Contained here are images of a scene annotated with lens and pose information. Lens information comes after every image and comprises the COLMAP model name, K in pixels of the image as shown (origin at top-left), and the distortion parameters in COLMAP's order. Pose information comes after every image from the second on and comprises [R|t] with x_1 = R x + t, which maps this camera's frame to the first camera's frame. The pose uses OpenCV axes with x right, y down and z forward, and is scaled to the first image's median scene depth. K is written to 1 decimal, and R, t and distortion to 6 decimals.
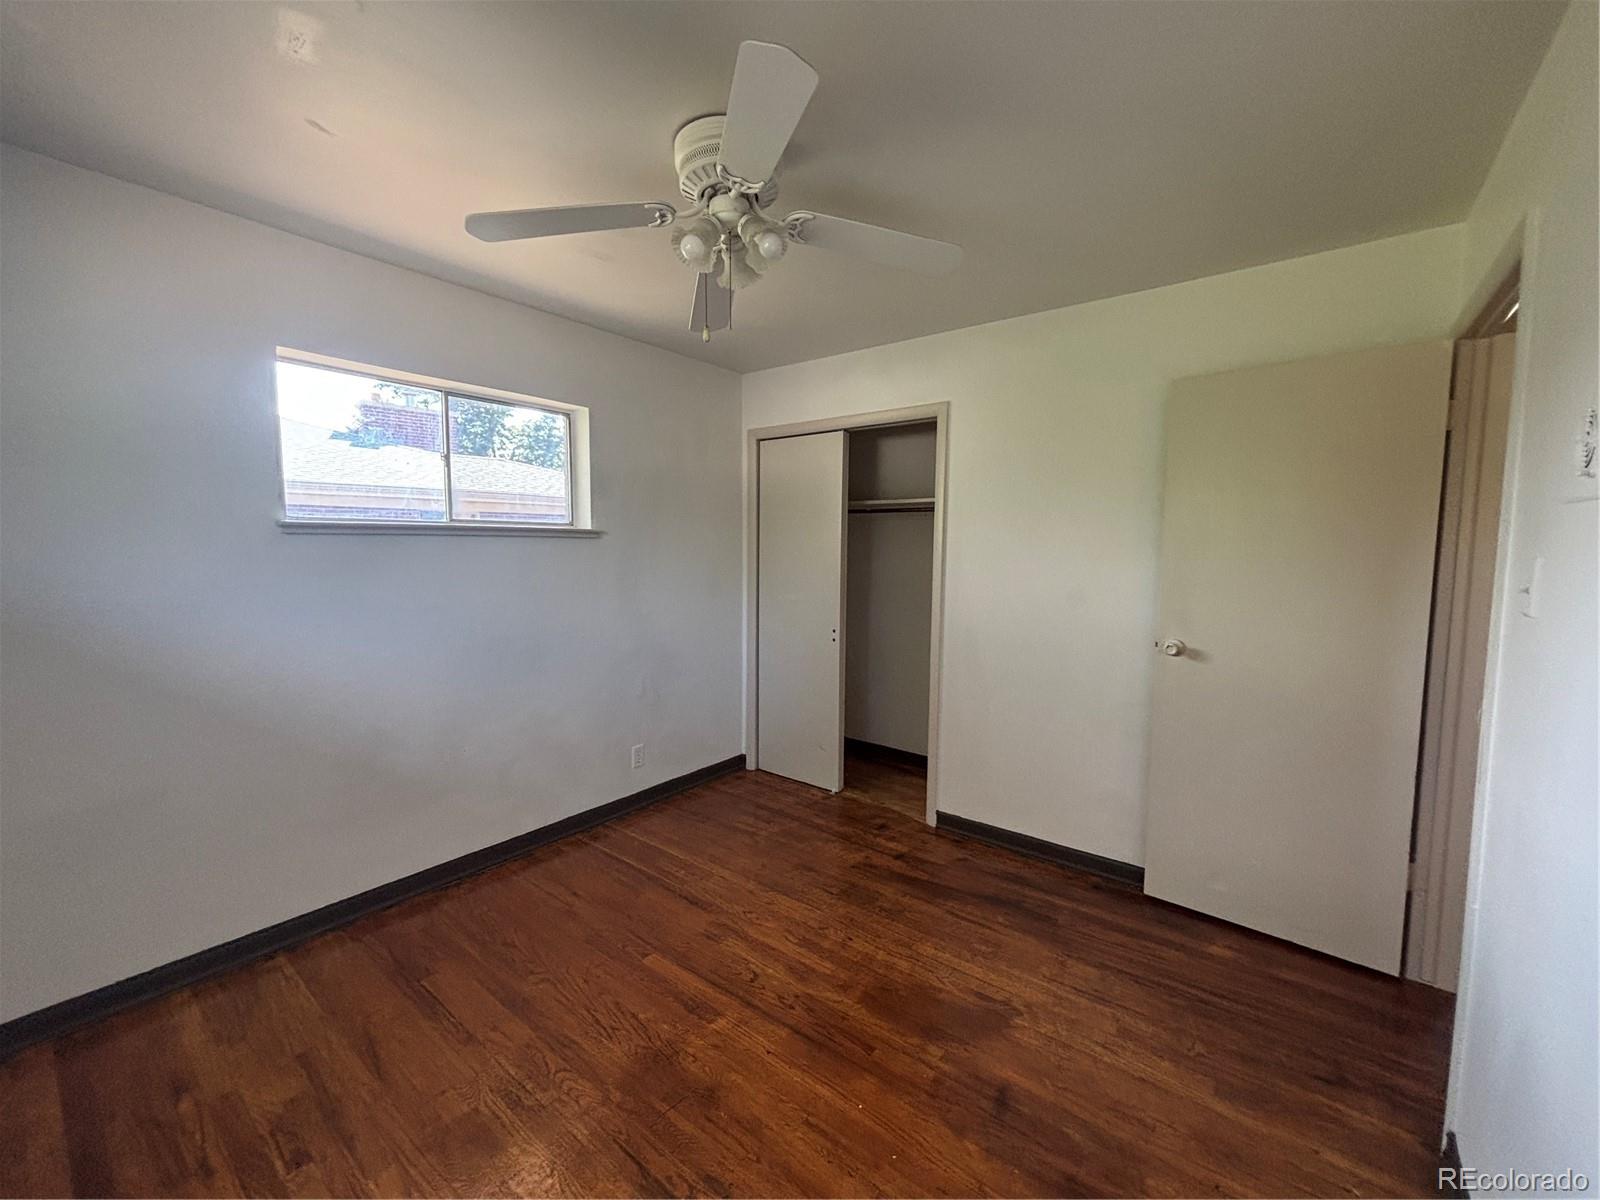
lens RADIAL K [[644.9, 0, 803.5], [0, 644.9, 598.1], [0, 0, 1]] dist [0.001802, 0.000761]
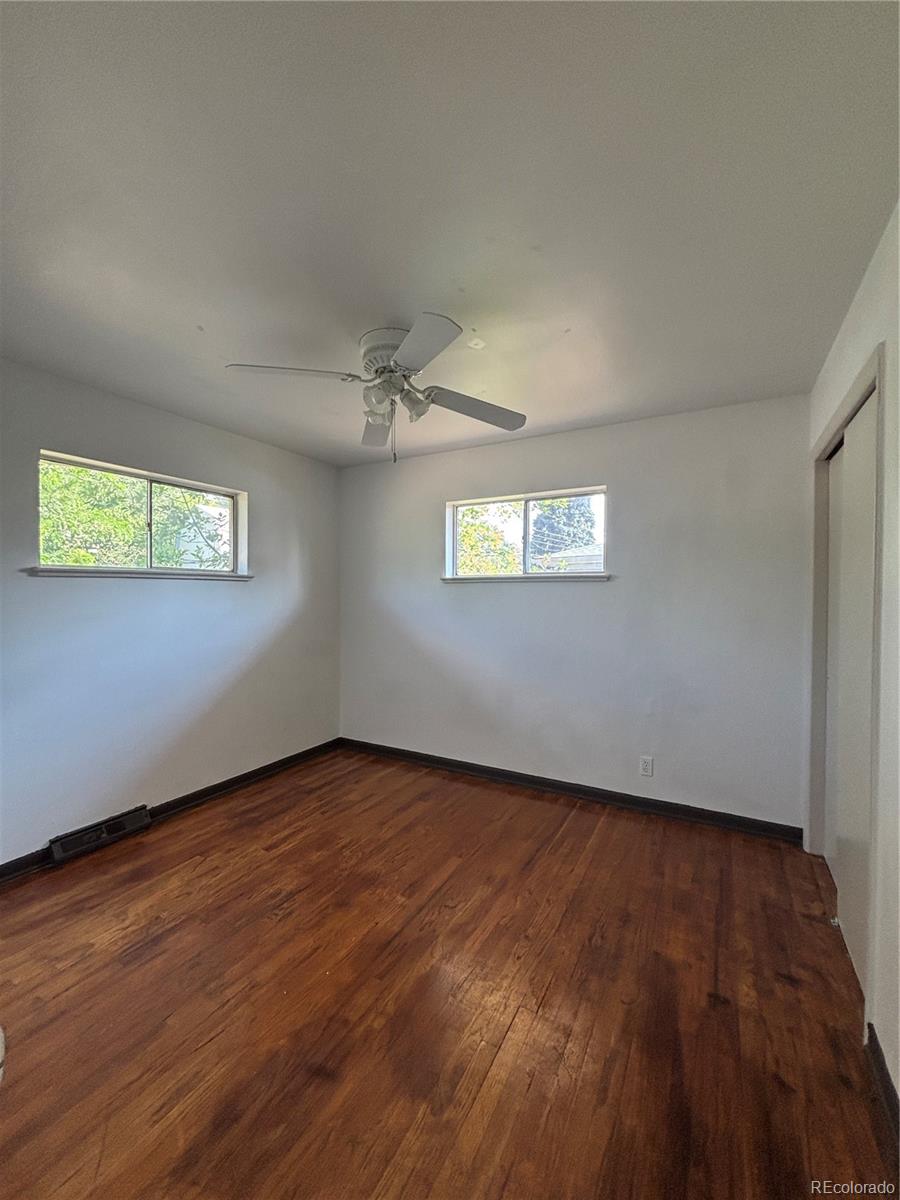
lens RADIAL K [[483.7, 0, 447.7], [0, 483.7, 597.4], [0, 0, 1]] dist [0.001802, 0.000761]
pose [[0.145365, 0.002313, -0.989375, 0.845162], [-0.085334, 0.996300, -0.010209, -0.030872], [0.985691, 0.085911, 0.145024, 0.747367]]
